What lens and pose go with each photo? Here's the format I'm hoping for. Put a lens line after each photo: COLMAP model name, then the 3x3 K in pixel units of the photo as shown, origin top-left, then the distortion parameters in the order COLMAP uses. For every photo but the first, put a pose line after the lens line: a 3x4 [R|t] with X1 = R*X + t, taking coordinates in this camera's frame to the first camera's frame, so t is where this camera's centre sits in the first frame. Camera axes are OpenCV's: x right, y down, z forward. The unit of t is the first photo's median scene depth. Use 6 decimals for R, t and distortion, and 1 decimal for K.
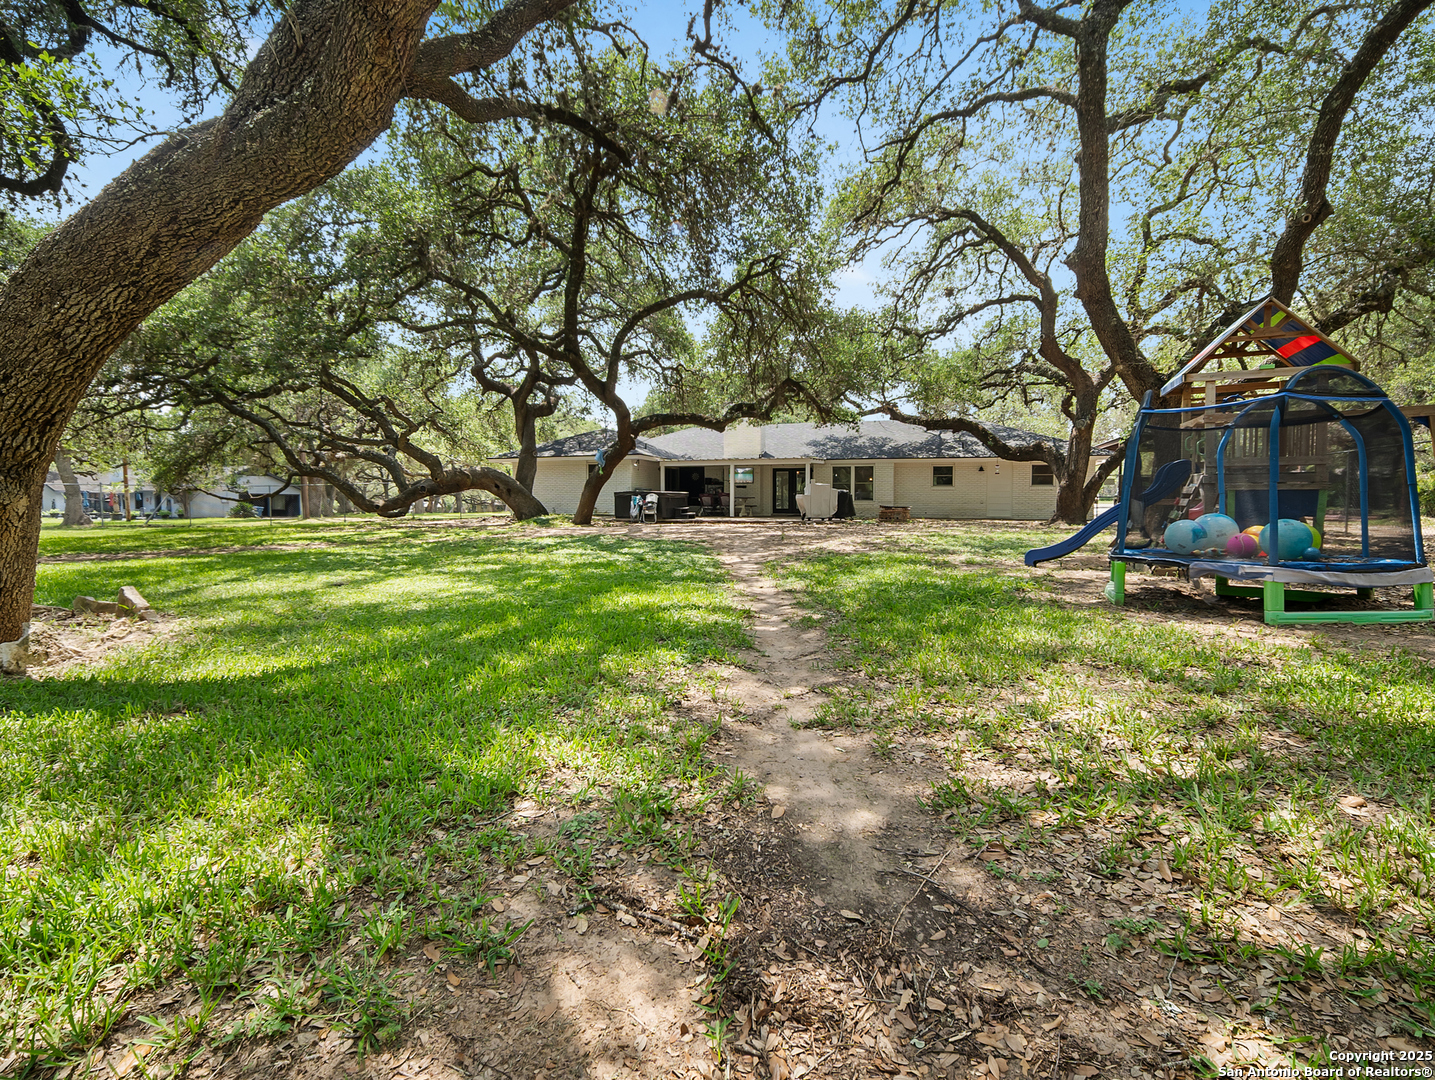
lens RADIAL K [[648.1, 0, 716.5], [0, 648.1, 523.7], [0, 0, 1]] dist [-0.012682, 0.001227]
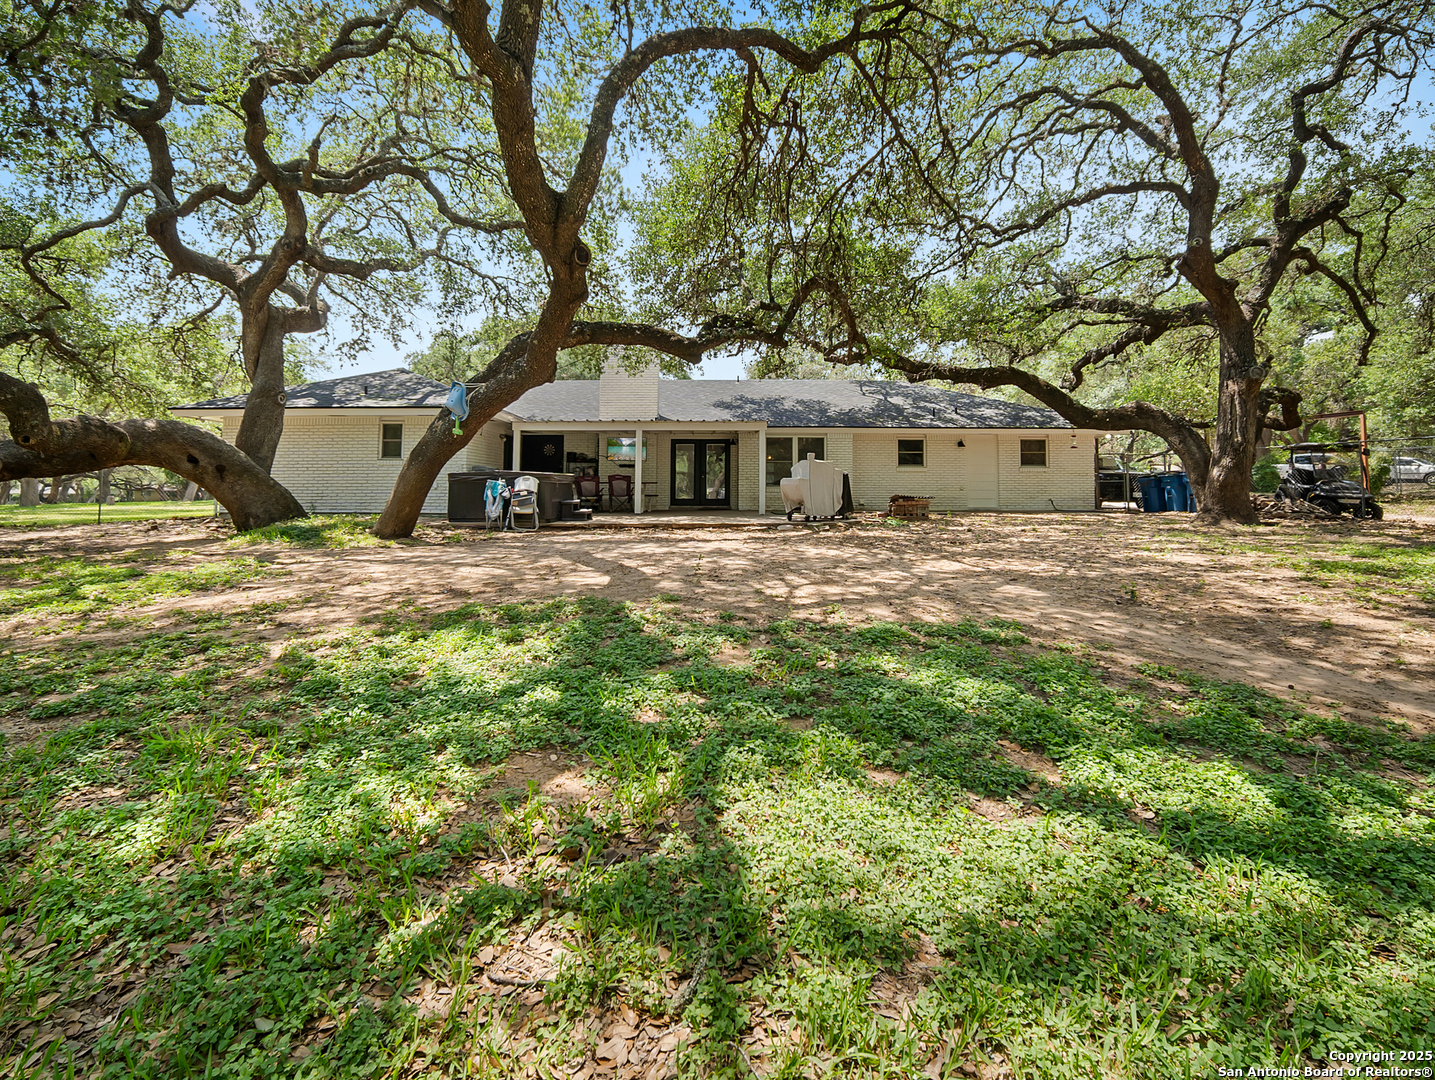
lens RADIAL K [[694.5, 0, 716.4], [0, 694.5, 443.1], [0, 0, 1]] dist [-0.001109, 0.000166]
pose [[0.943061, 0.017332, 0.332169, -0.131447], [0.012840, 0.996000, -0.088423, -0.018478], [-0.332372, 0.087653, 0.939066, 0.350524]]
